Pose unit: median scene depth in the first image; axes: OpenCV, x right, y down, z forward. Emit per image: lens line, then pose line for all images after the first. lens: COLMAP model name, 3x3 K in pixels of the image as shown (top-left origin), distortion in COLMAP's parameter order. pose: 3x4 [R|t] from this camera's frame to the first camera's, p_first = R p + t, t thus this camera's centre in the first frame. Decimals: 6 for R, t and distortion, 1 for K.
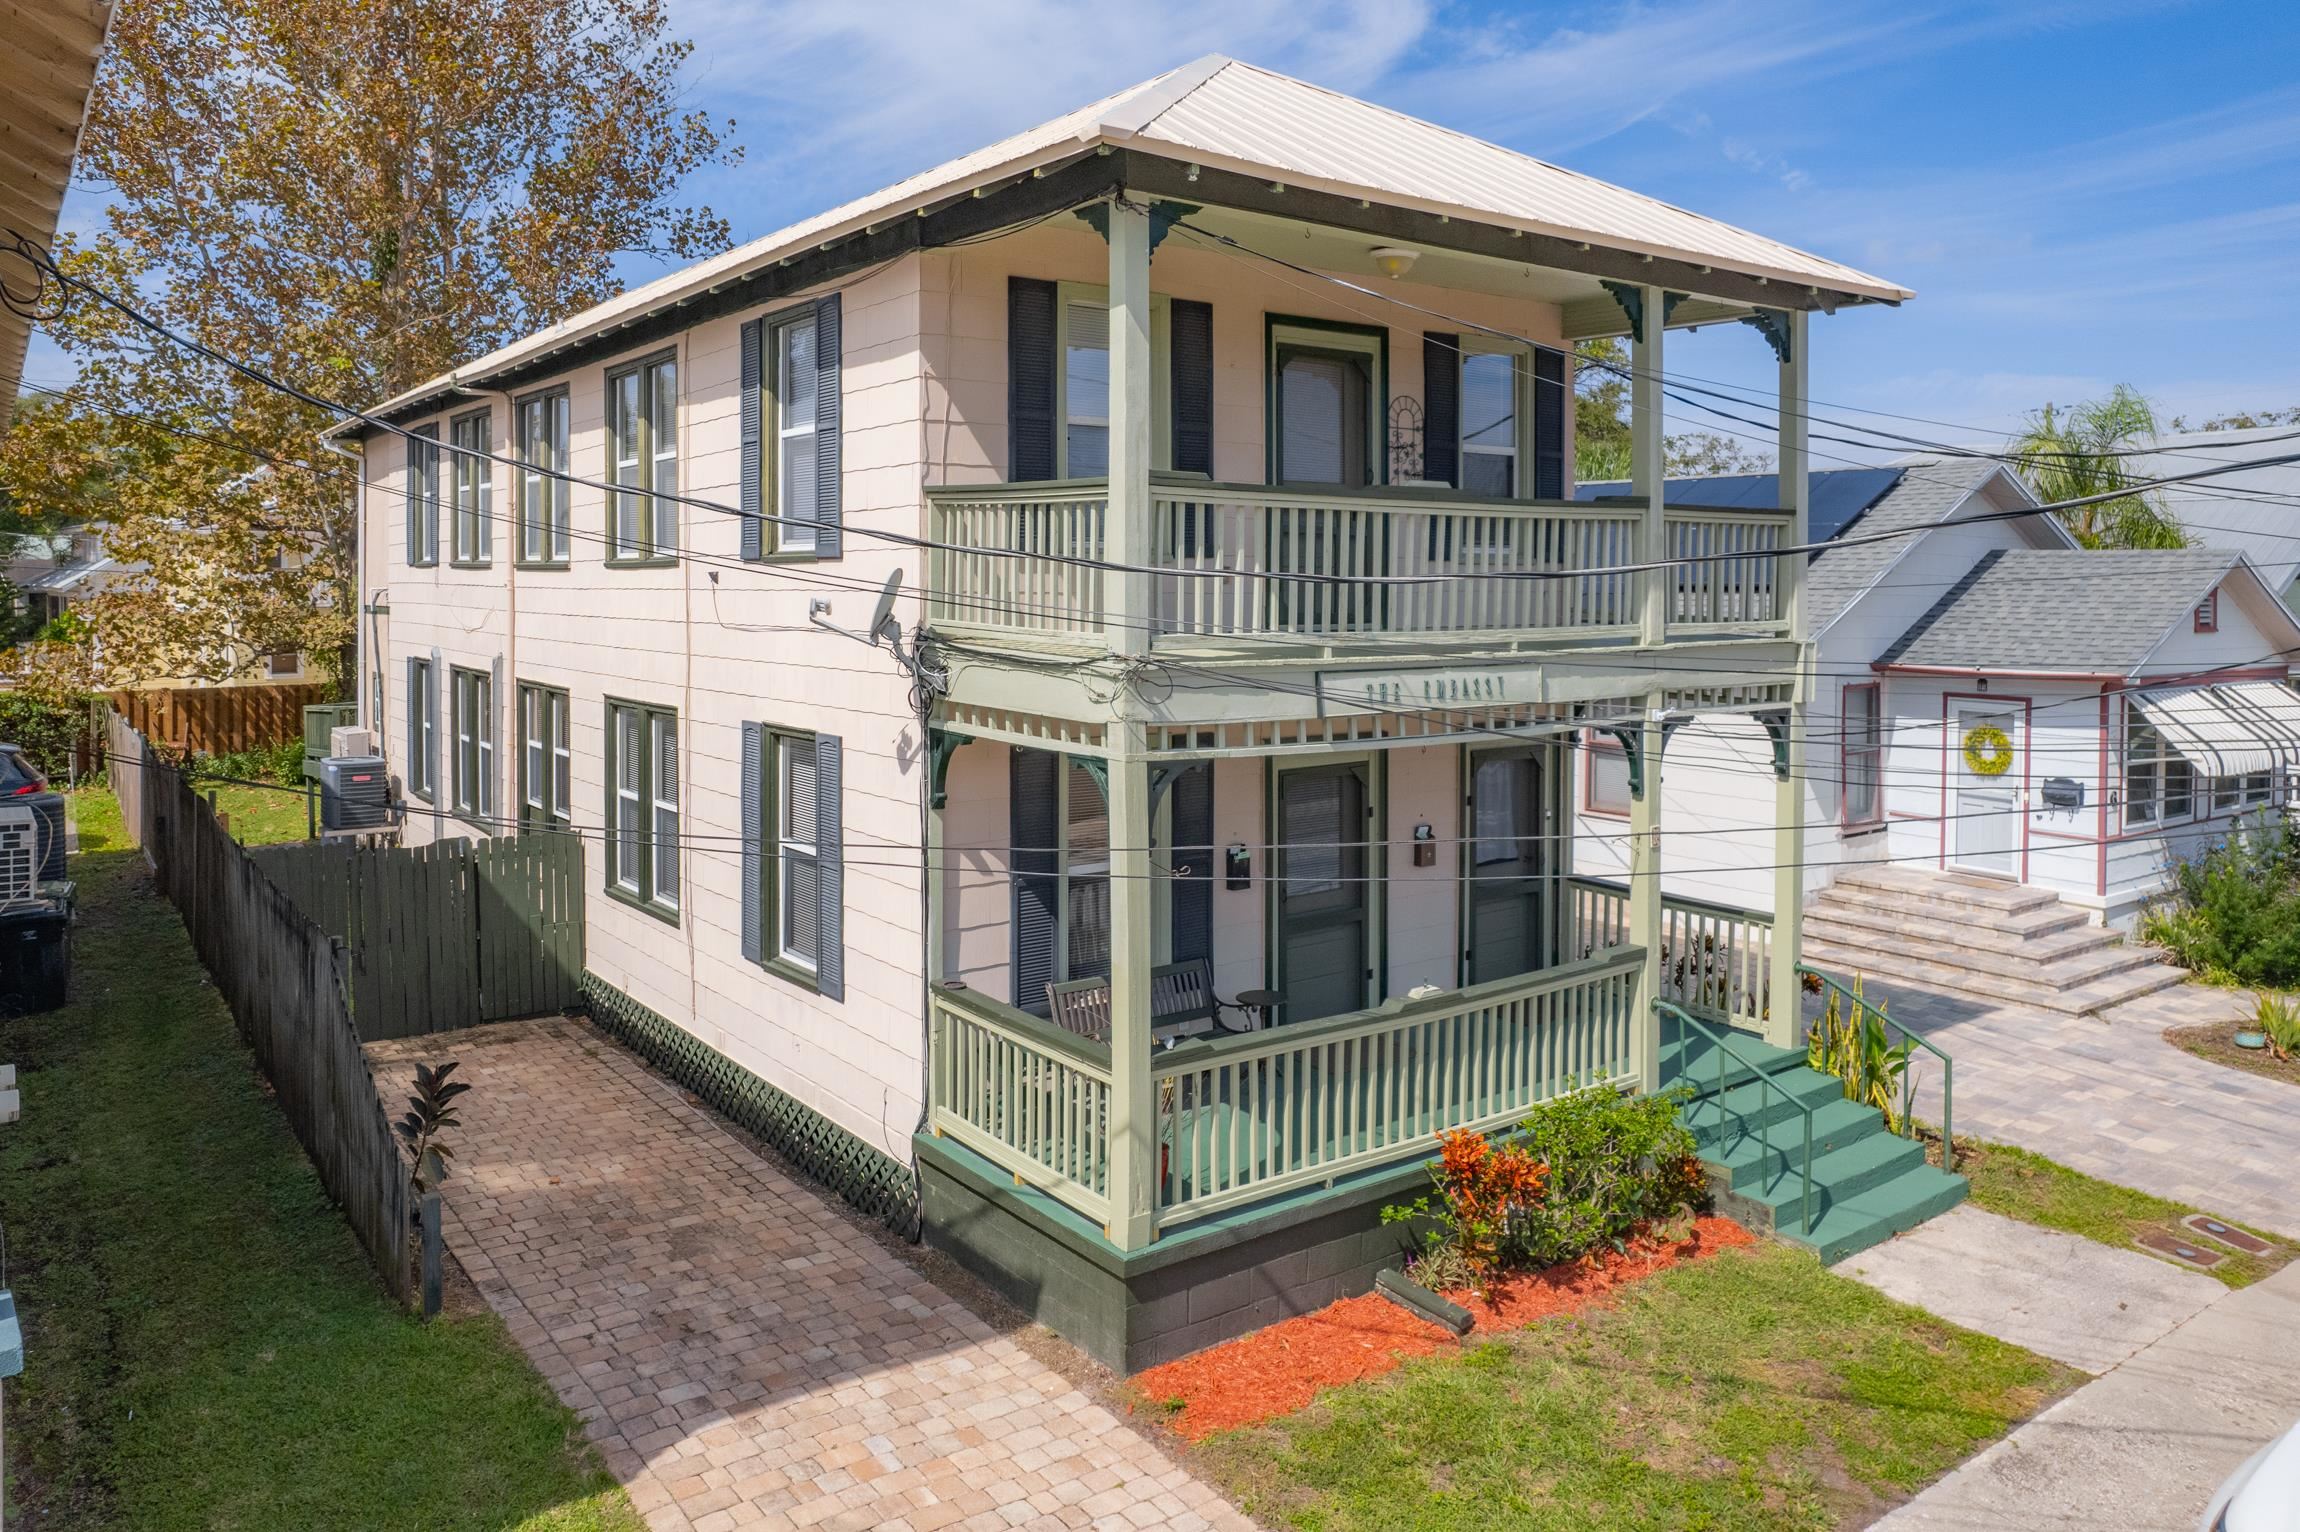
lens RADIAL K [[1438.4, 0, 1148.1], [0, 1438.4, 620.8], [0, 0, 1]] dist [-0.001207, -0.000639]
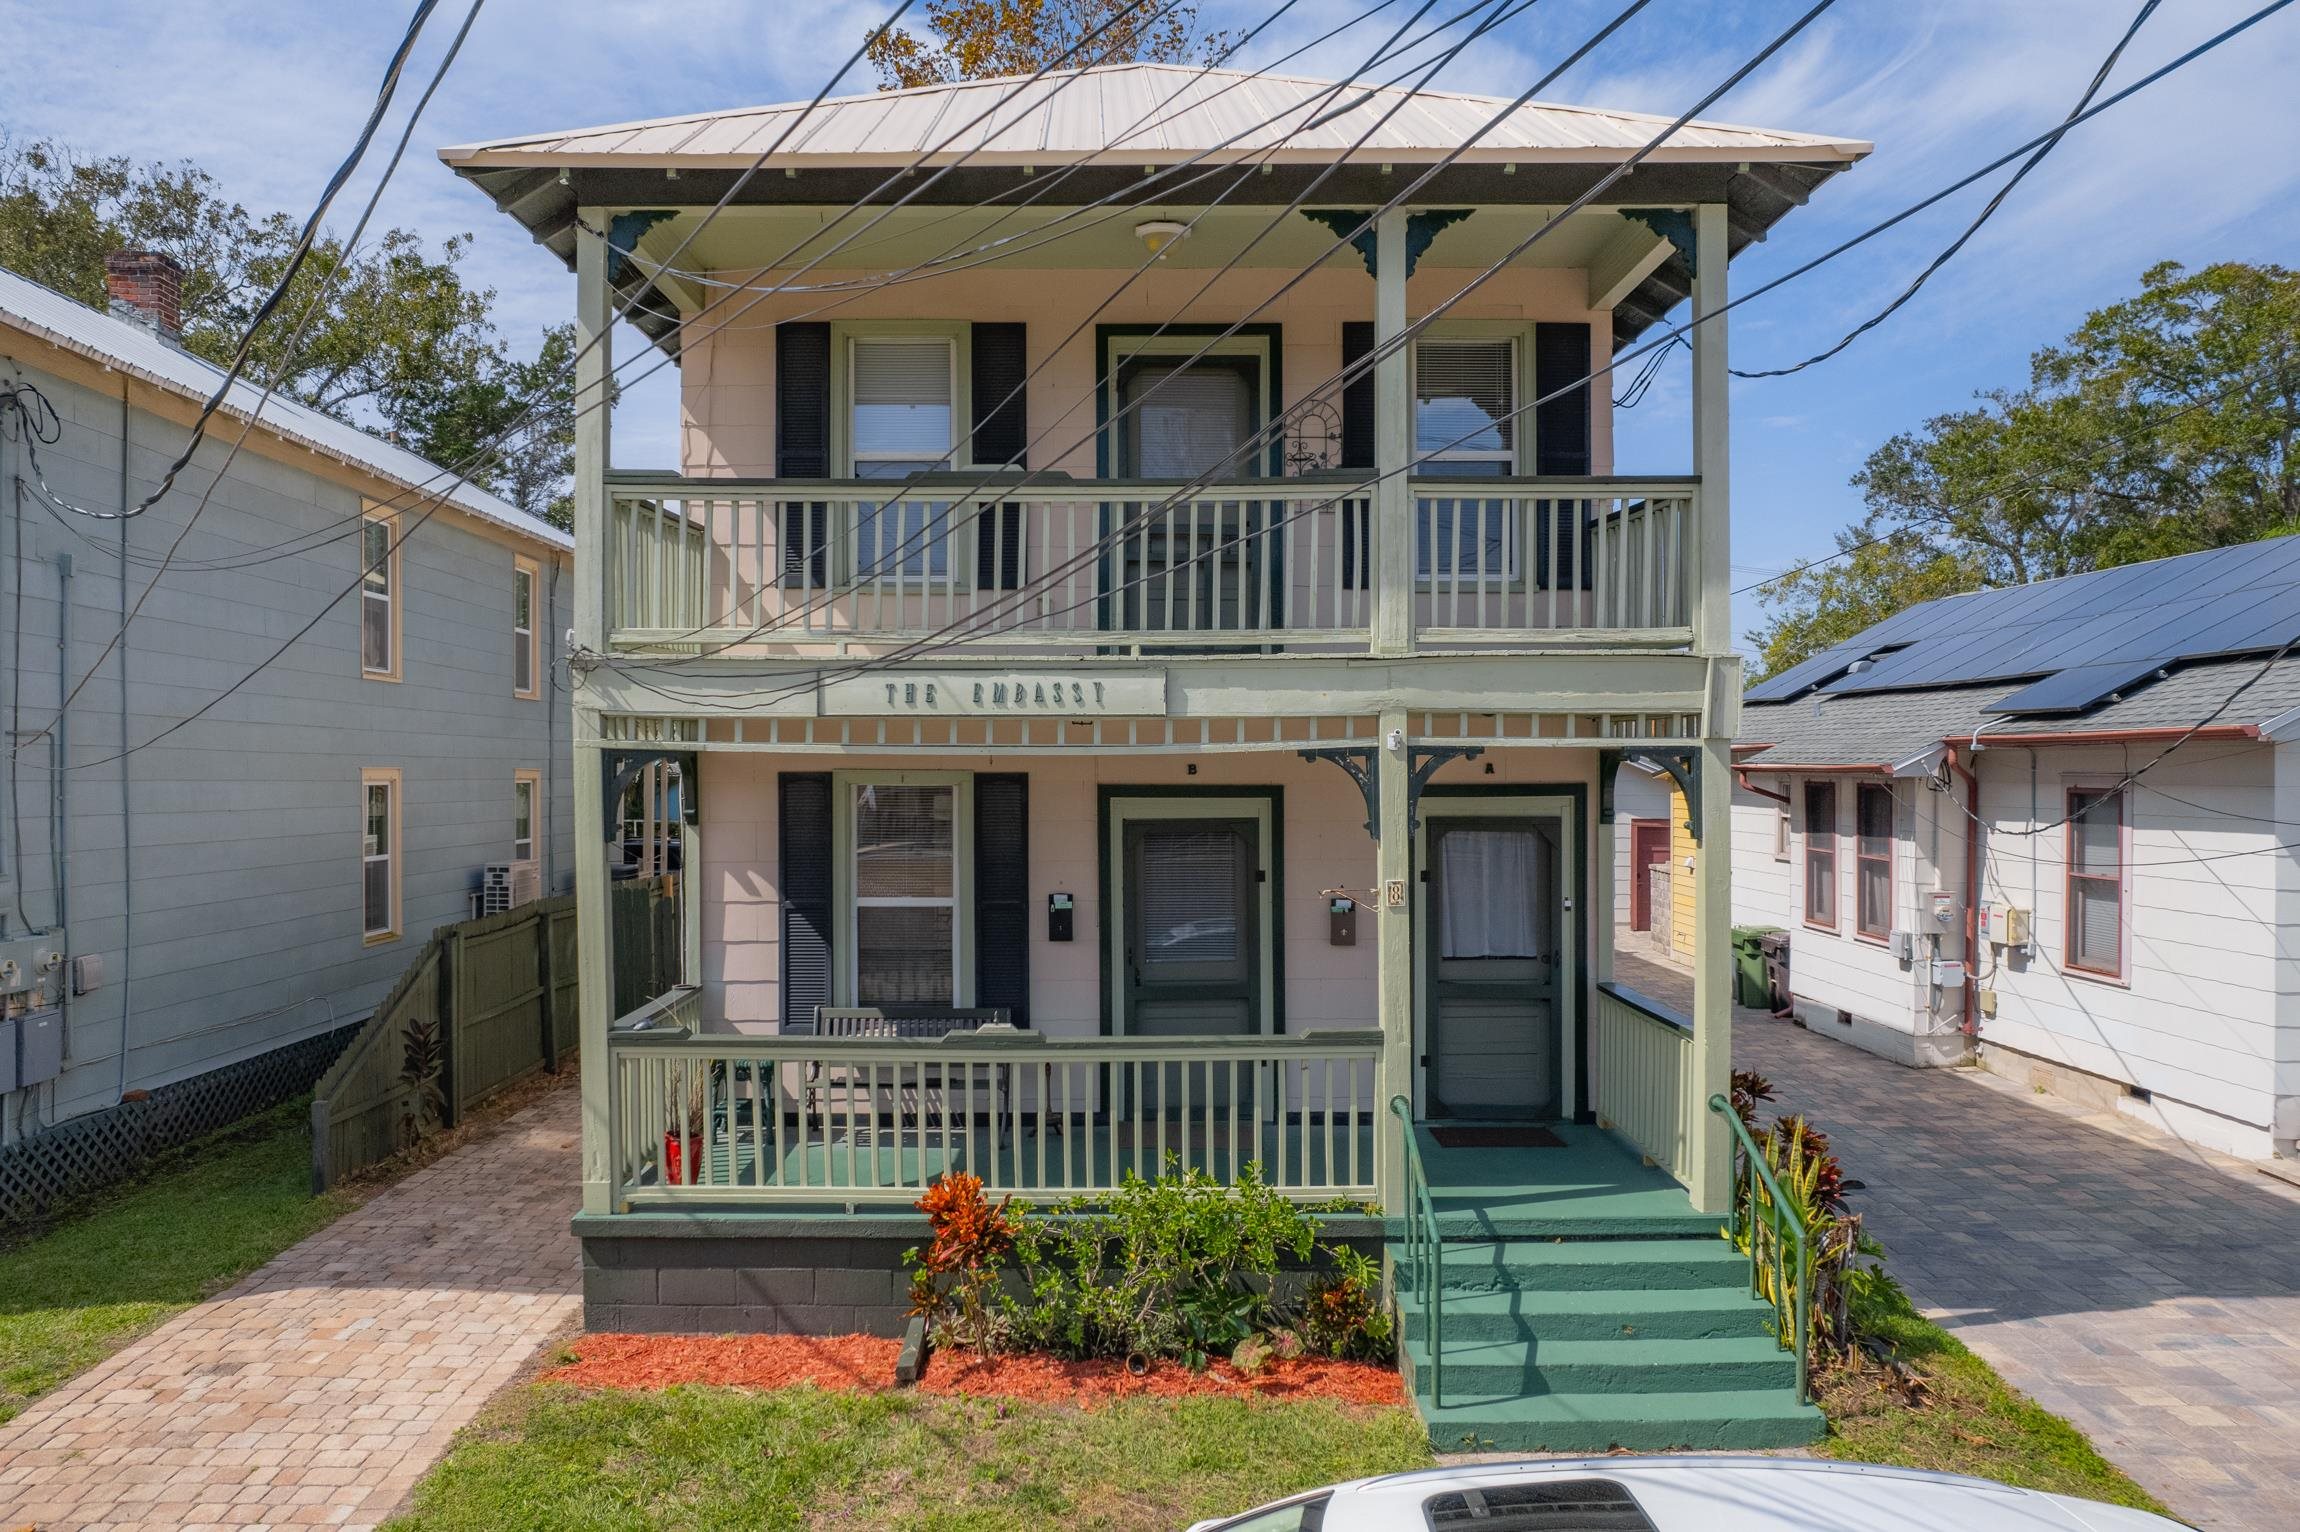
lens RADIAL K [[1497.3, 0, 1150.0], [0, 1497.3, 766.0], [0, 0, 1]] dist [-0.005140, -0.001007]
pose [[0.832024, -0.004578, -0.554720, 0.731181], [-0.006373, 0.999821, -0.017809, 0.099753], [0.554703, 0.018353, 0.831846, 0.245241]]
